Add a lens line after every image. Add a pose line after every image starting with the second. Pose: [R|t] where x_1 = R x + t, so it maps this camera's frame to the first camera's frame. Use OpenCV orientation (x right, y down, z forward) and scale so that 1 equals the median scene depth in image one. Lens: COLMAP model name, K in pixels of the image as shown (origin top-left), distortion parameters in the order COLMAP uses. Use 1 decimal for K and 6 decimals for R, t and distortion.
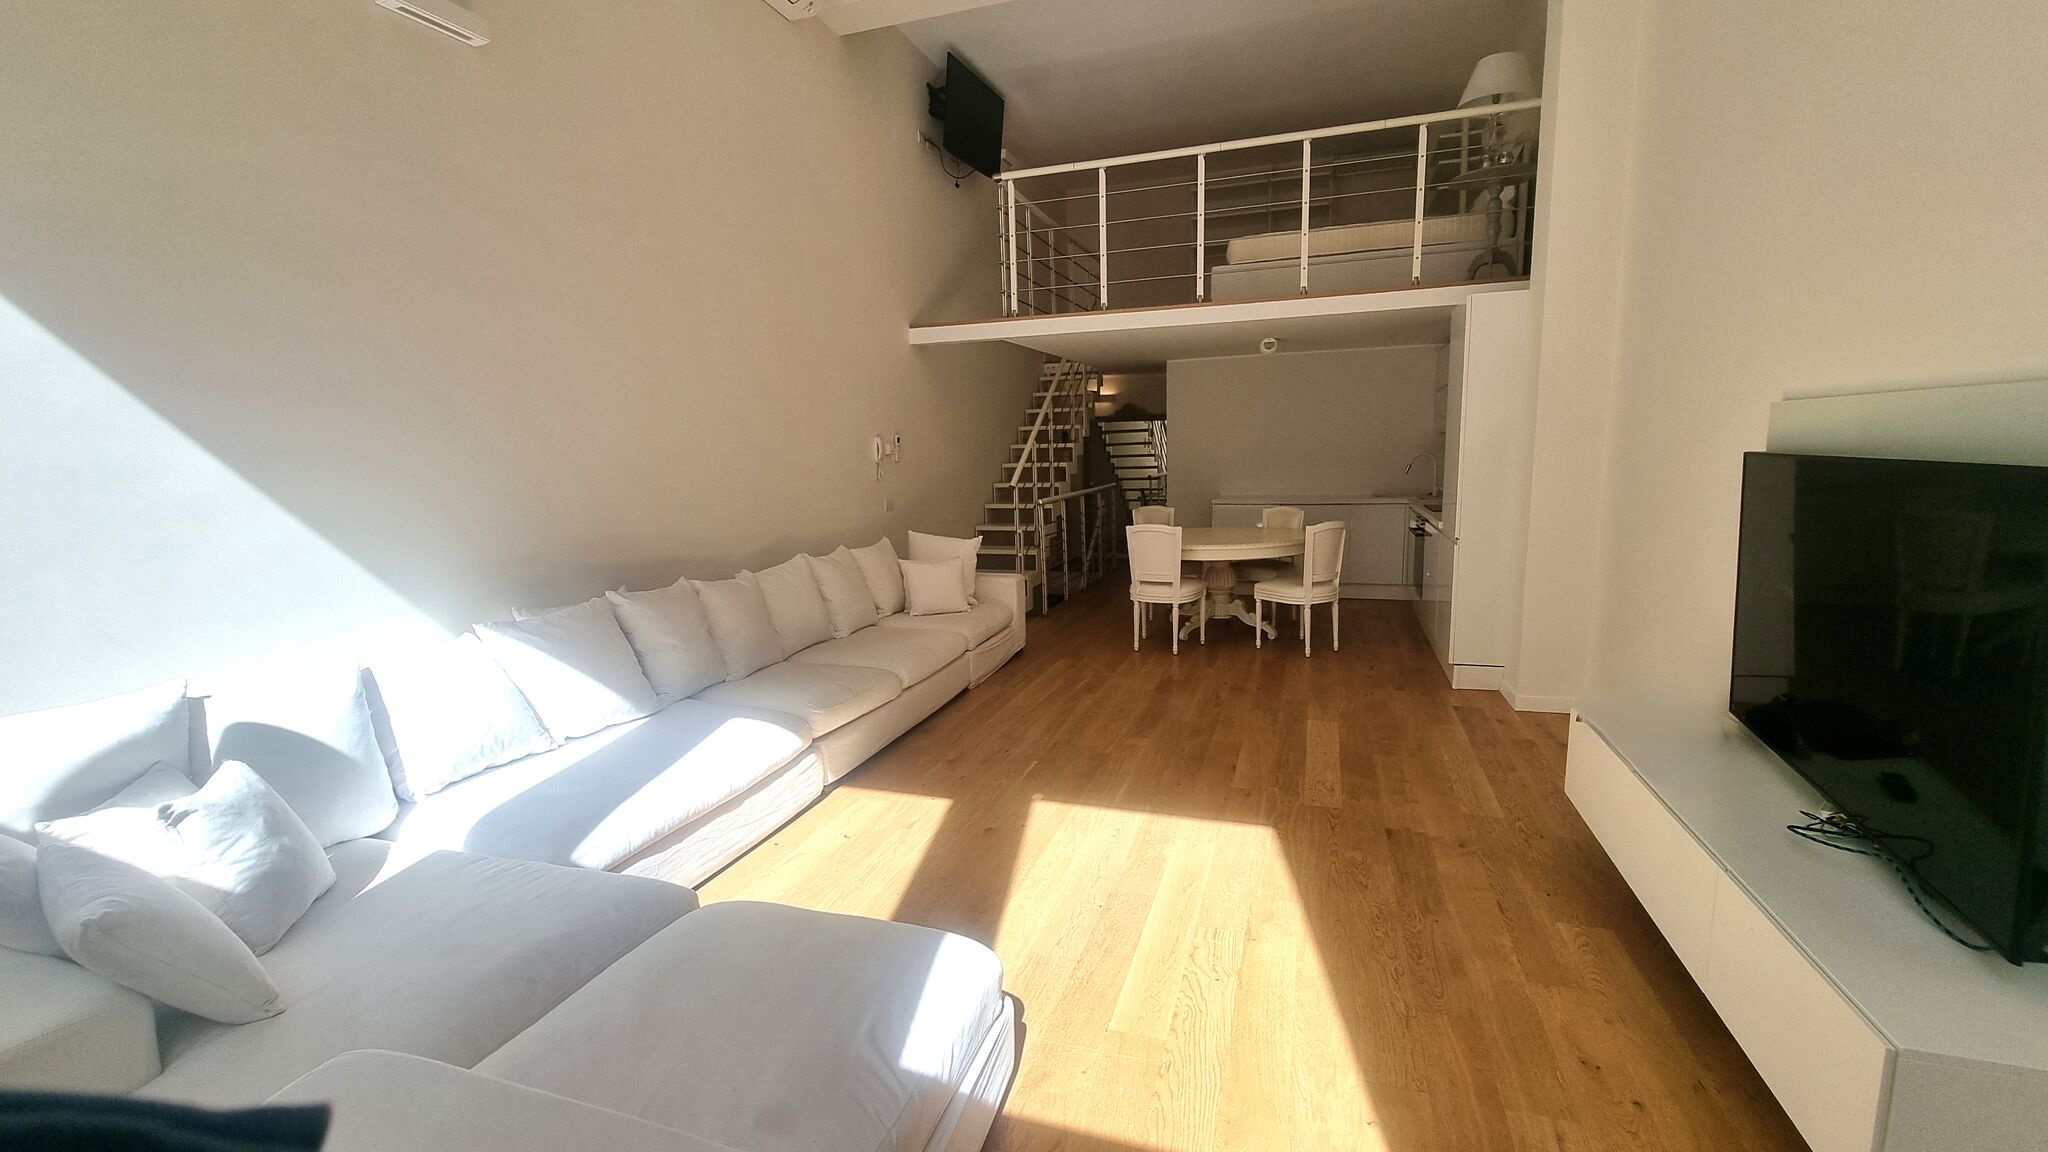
lens RADIAL K [[840.6, 0, 1027.1], [0, 840.6, 573.5], [0, 0, 1]] dist [-0.004035, -0.000431]
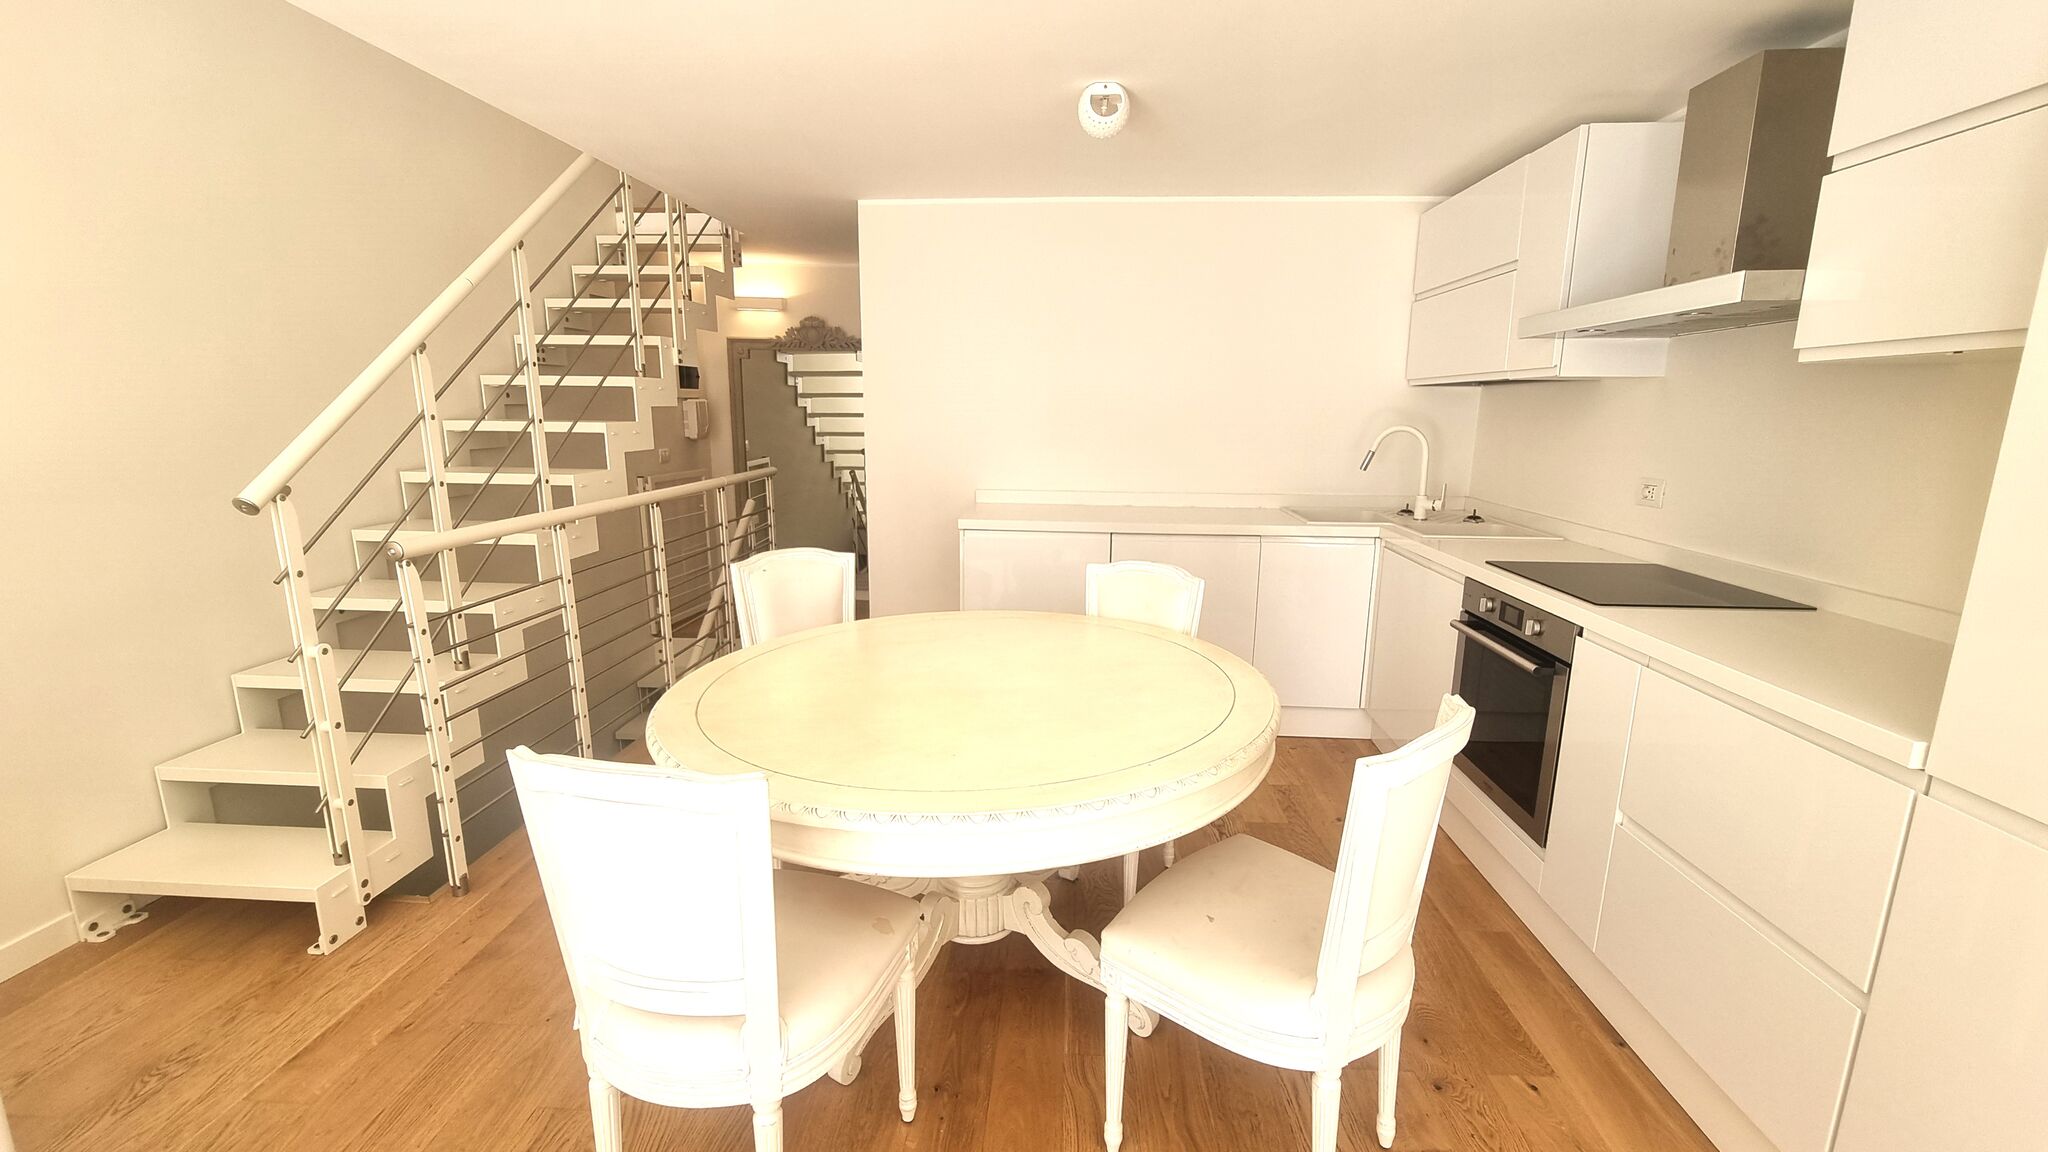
lens RADIAL K [[840.6, 0, 1032.7], [0, 840.6, 583.8], [0, 0, 1]] dist [-0.004035, -0.000431]
pose [[0.959350, -0.020114, 0.281500, 0.183587], [0.004644, 0.998447, 0.055515, -0.107122], [-0.282180, -0.051951, 0.957954, 0.776346]]
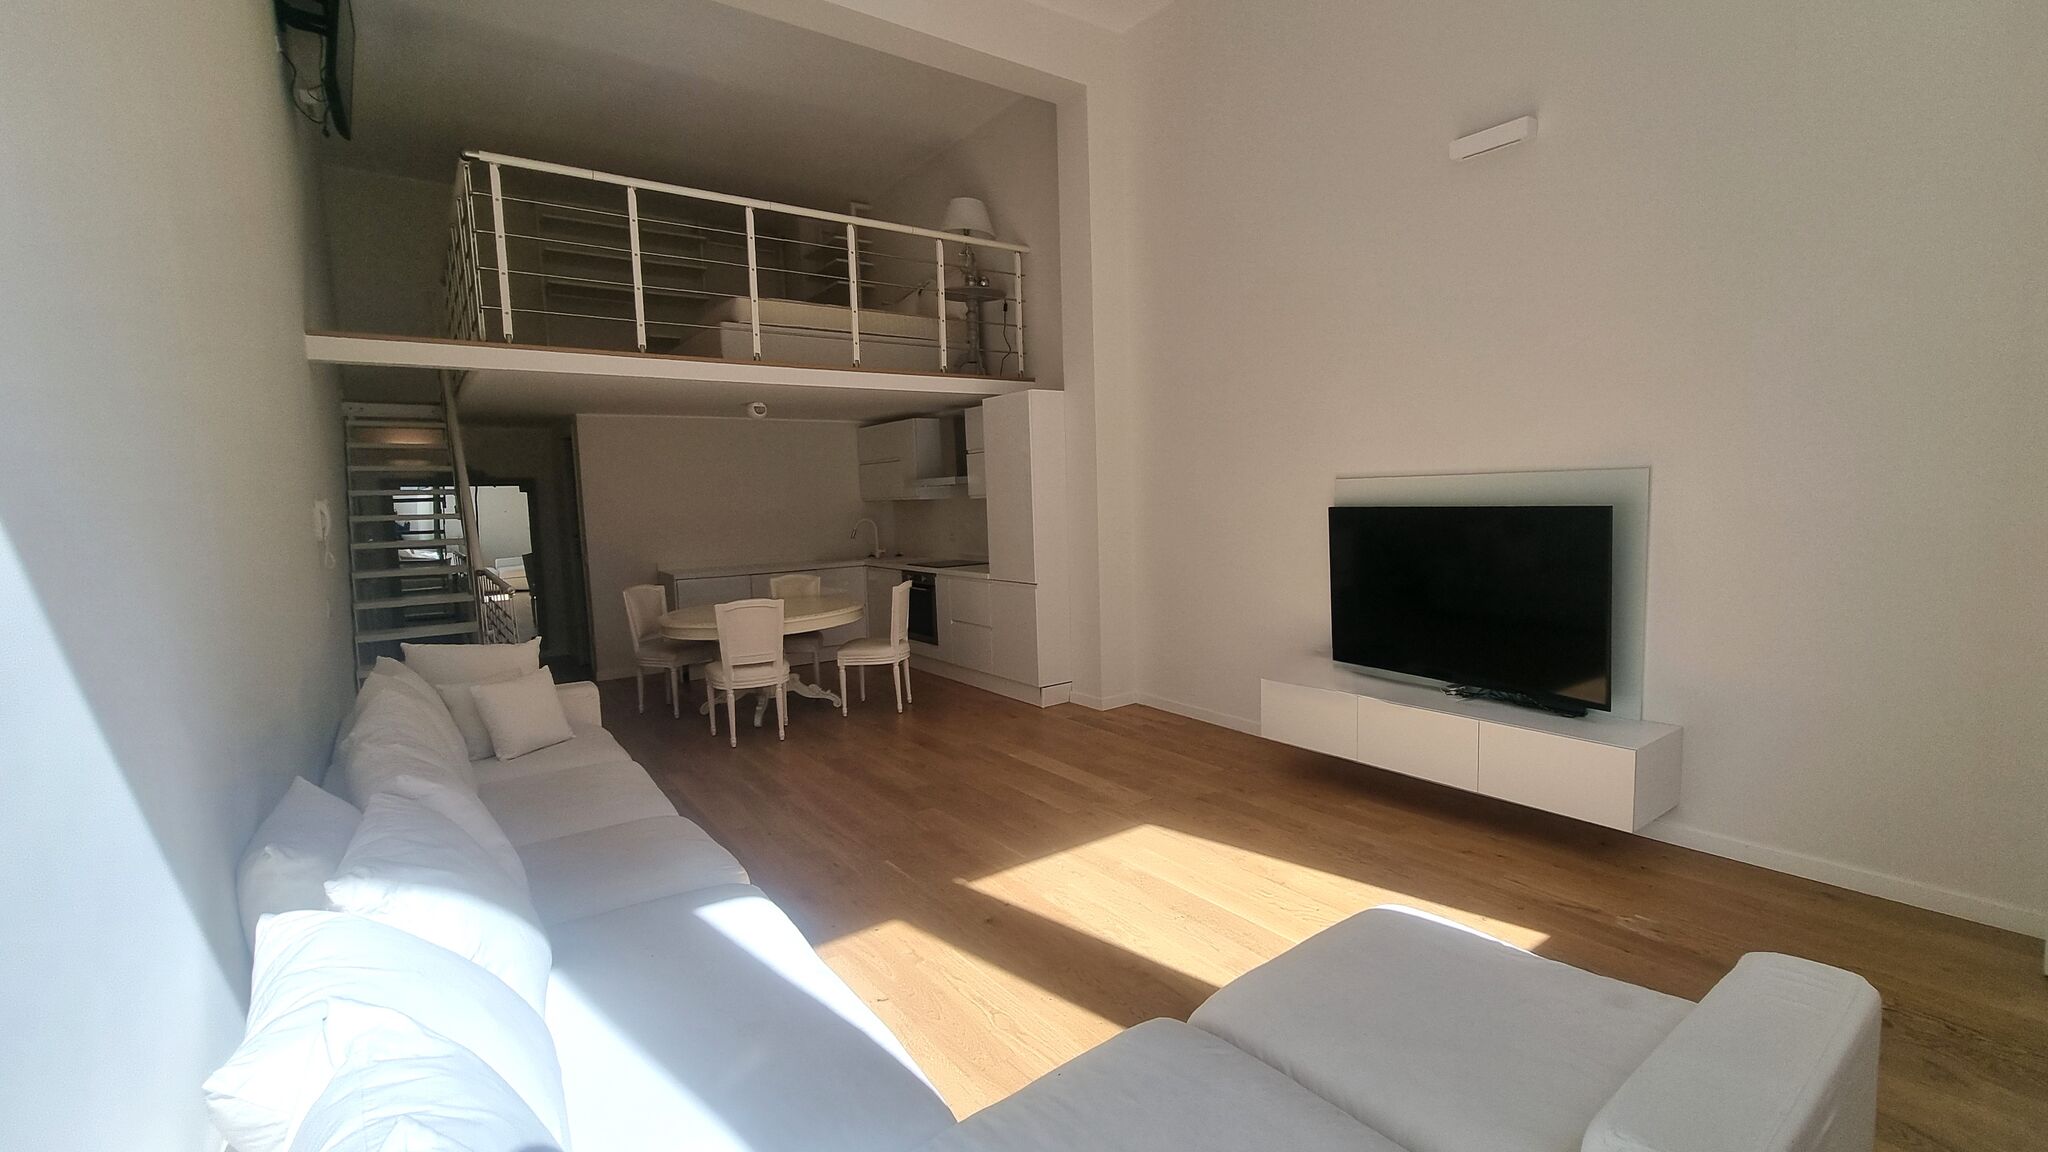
lens RADIAL K [[889.2, 0, 1060.5], [0, 889.2, 570.1], [0, 0, 1]] dist [0.008709, 0.000436]
pose [[0.562731, -0.059363, 0.824506, -0.436139], [0.135533, 0.990546, -0.021185, -0.024164], [-0.815454, 0.123670, 0.565457, 0.190077]]
